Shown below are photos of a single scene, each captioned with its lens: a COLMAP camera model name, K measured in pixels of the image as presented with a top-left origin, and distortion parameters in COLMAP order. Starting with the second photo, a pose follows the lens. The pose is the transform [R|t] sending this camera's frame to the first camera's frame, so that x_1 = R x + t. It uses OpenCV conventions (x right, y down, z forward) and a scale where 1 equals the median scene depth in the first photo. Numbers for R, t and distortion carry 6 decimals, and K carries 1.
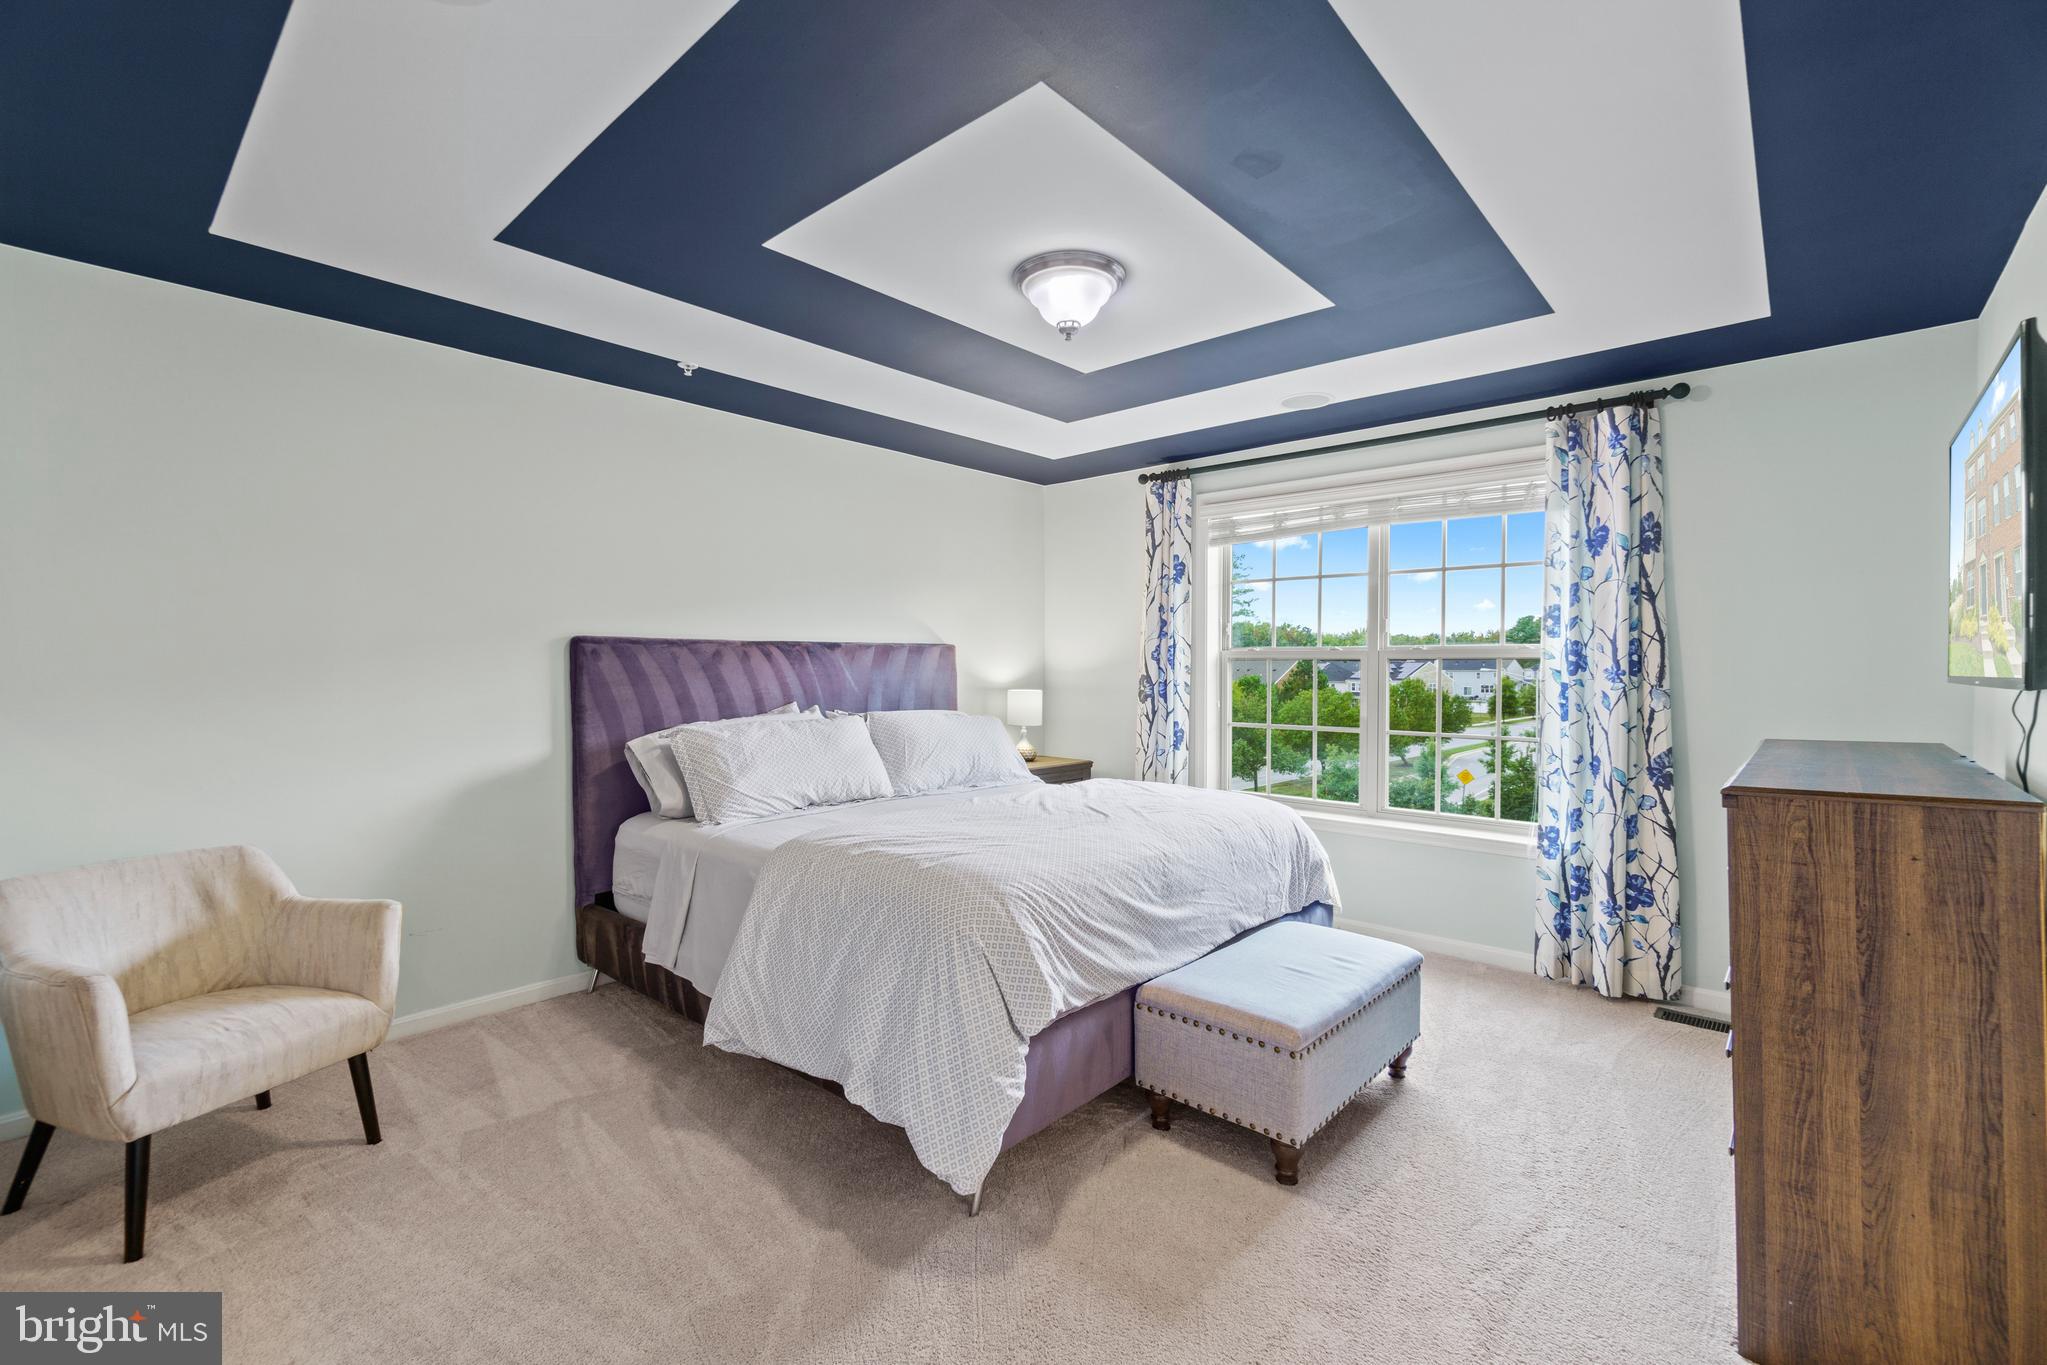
lens RADIAL K [[913.3, 0, 1021.7], [0, 913.3, 679.1], [0, 0, 1]] dist [0.001083, -0.001980]
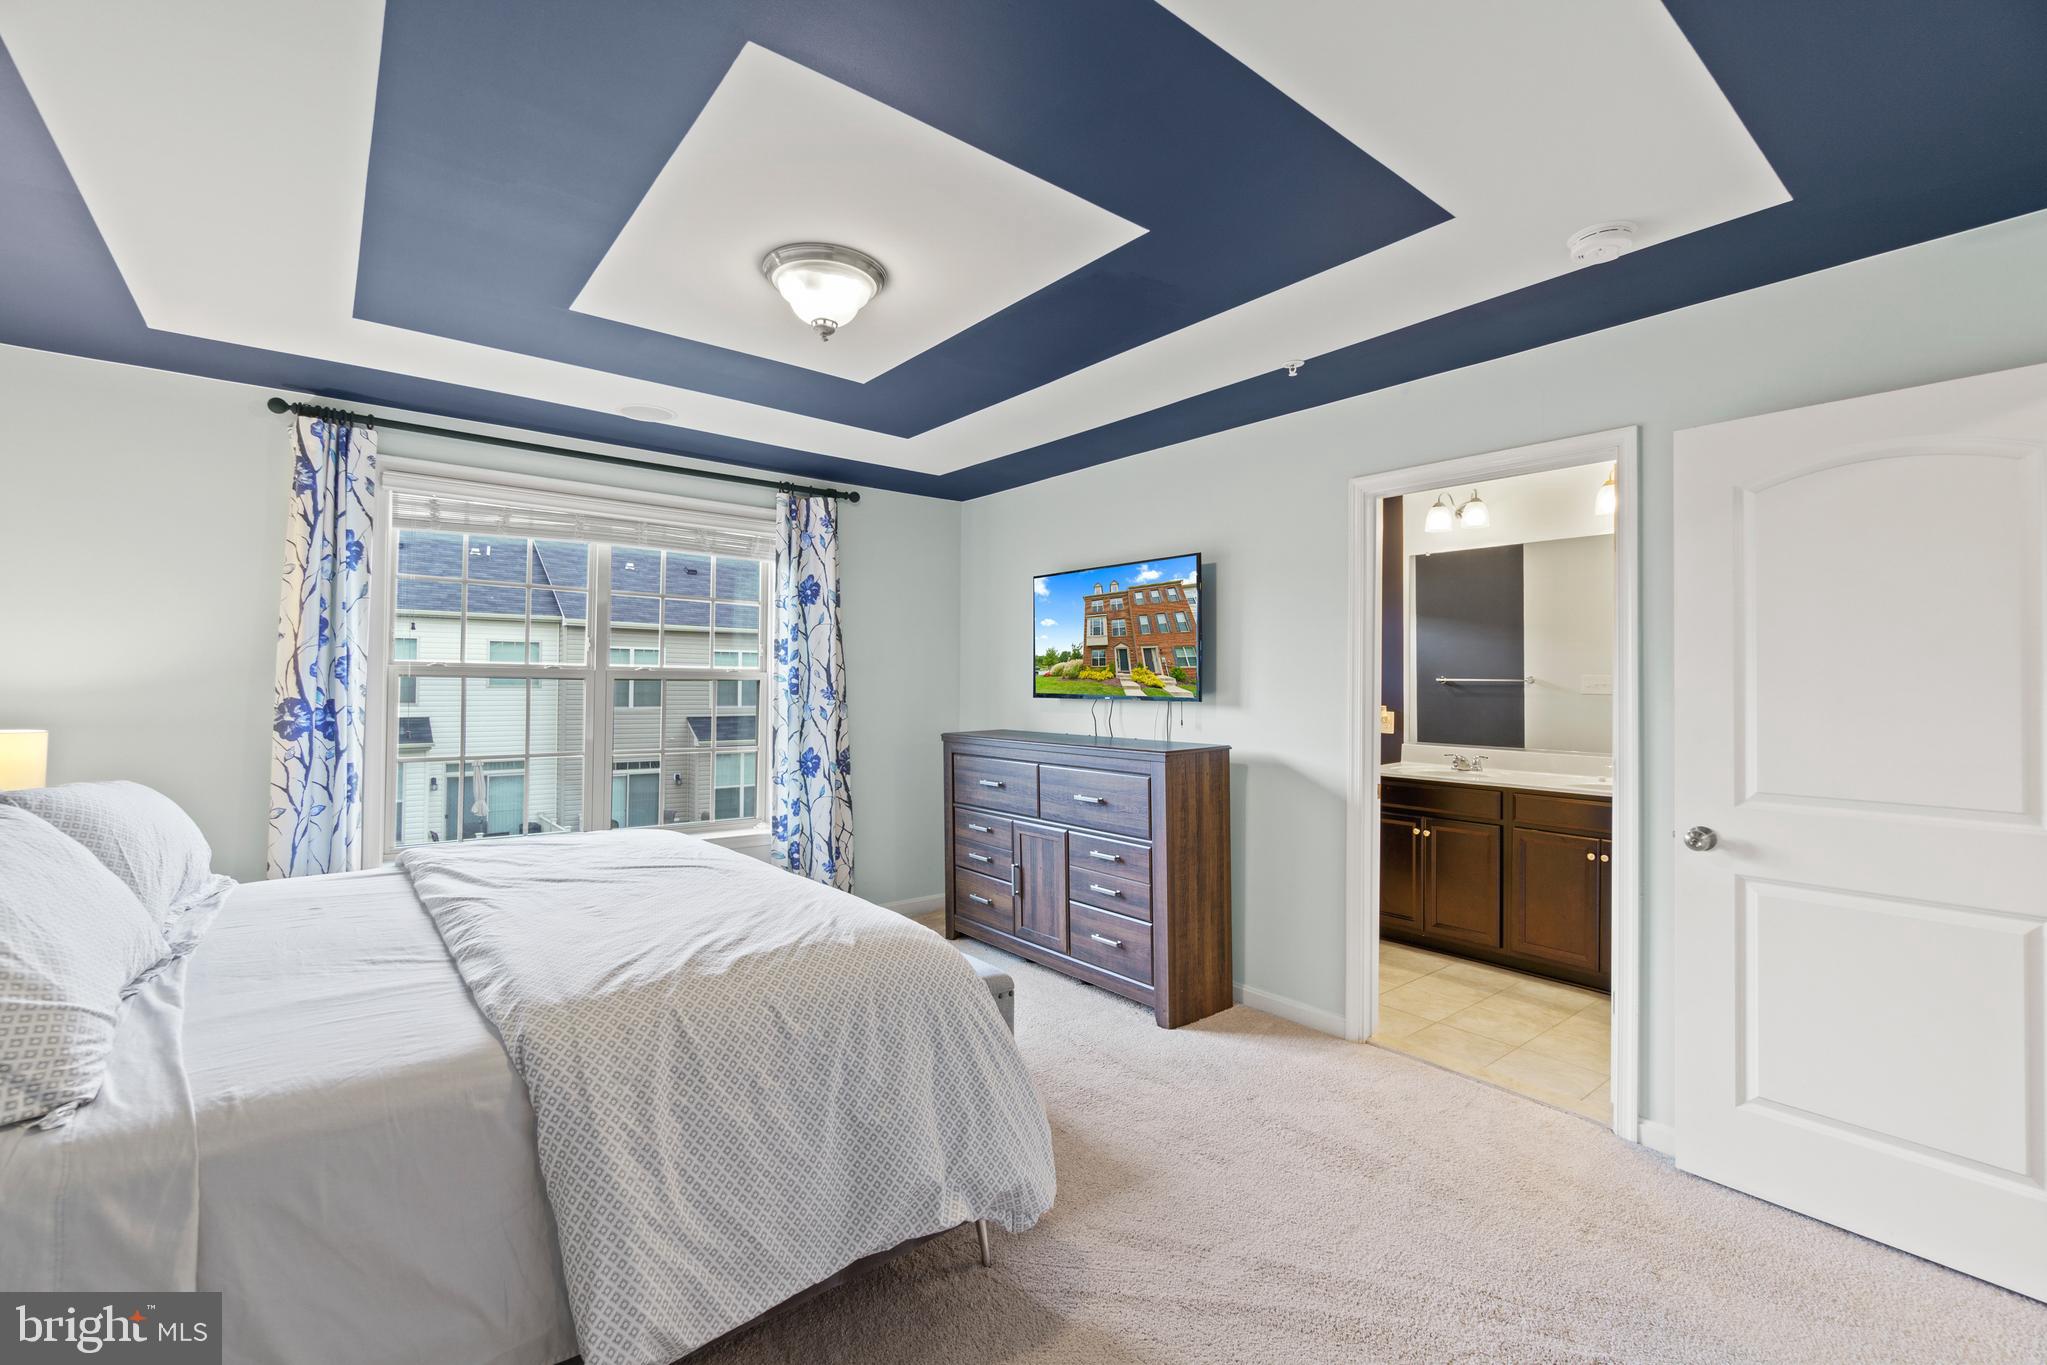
lens RADIAL K [[913.3, 0, 1024.2], [0, 913.3, 674.7], [0, 0, 1]] dist [0.001083, -0.001980]
pose [[0.128648, 0.010873, 0.991631, -0.570456], [0.005185, 0.999919, -0.011637, -0.013993], [-0.991677, 0.006639, 0.128581, 0.466408]]
